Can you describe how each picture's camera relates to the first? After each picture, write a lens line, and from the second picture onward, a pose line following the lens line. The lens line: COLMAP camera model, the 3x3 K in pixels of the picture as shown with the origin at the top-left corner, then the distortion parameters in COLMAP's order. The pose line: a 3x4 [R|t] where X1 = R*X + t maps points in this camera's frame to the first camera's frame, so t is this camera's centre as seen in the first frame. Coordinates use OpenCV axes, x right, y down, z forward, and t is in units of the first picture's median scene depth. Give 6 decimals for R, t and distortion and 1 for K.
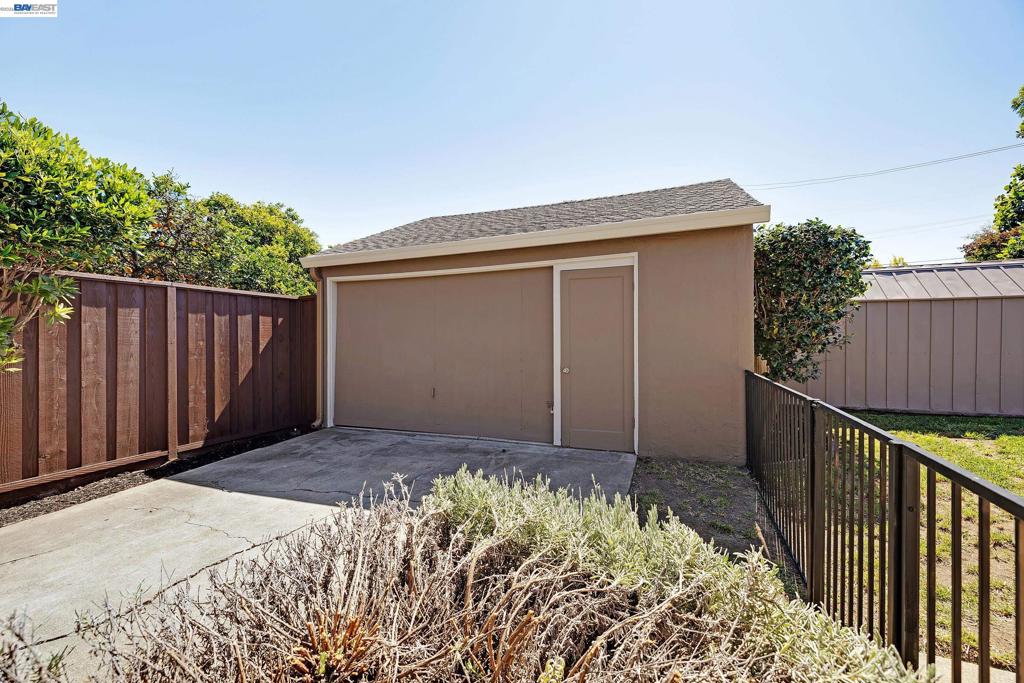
lens RADIAL K [[426.4, 0, 512.7], [0, 426.4, 343.2], [0, 0, 1]] dist [-0.002946, -0.000752]
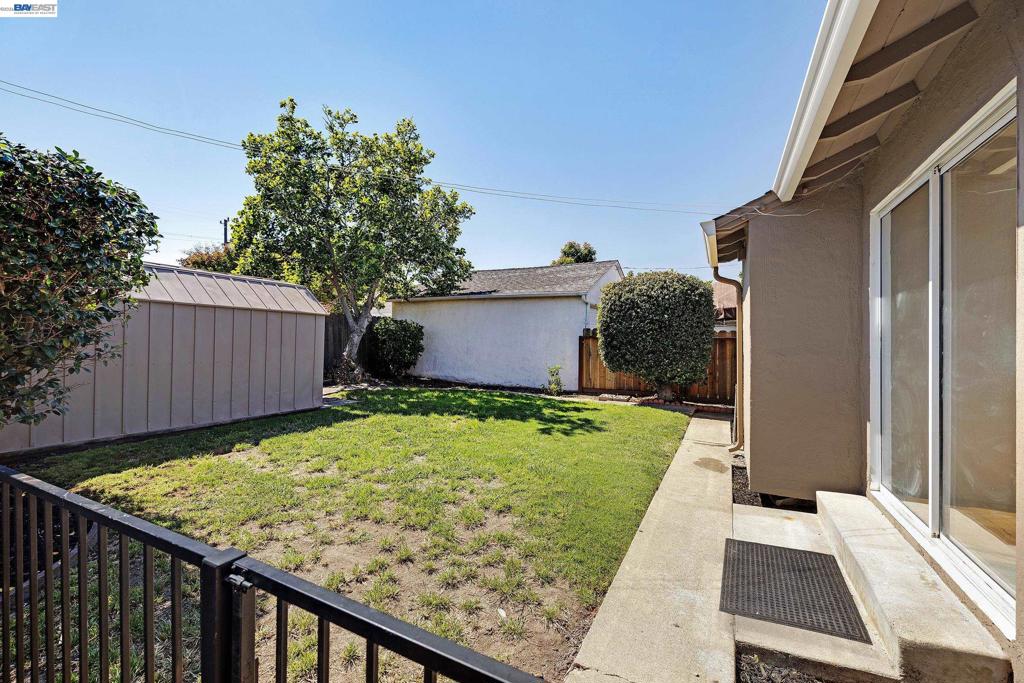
lens RADIAL K [[426.4, 0, 508.9], [0, 426.4, 344.2], [0, 0, 1]] dist [-0.002946, -0.000752]
pose [[0.085059, 0.005280, 0.996362, 0.156797], [-0.002805, 0.999983, -0.005060, -0.018607], [-0.996372, -0.002364, 0.085073, 0.312868]]
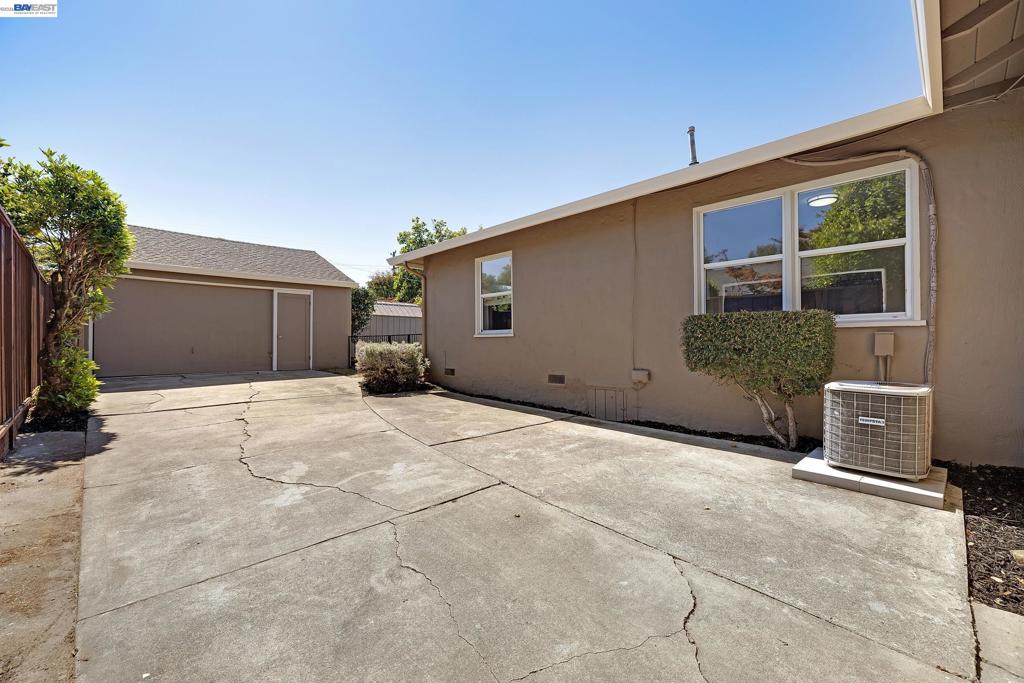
lens RADIAL K [[426.4, 0, 511.7], [0, 426.4, 341.8], [0, 0, 1]] dist [-0.002946, -0.000752]
pose [[0.394333, 0.005606, 0.918950, -1.576642], [0.004210, 0.999960, -0.007907, 0.120697], [-0.918958, 0.006987, 0.394294, -1.094633]]
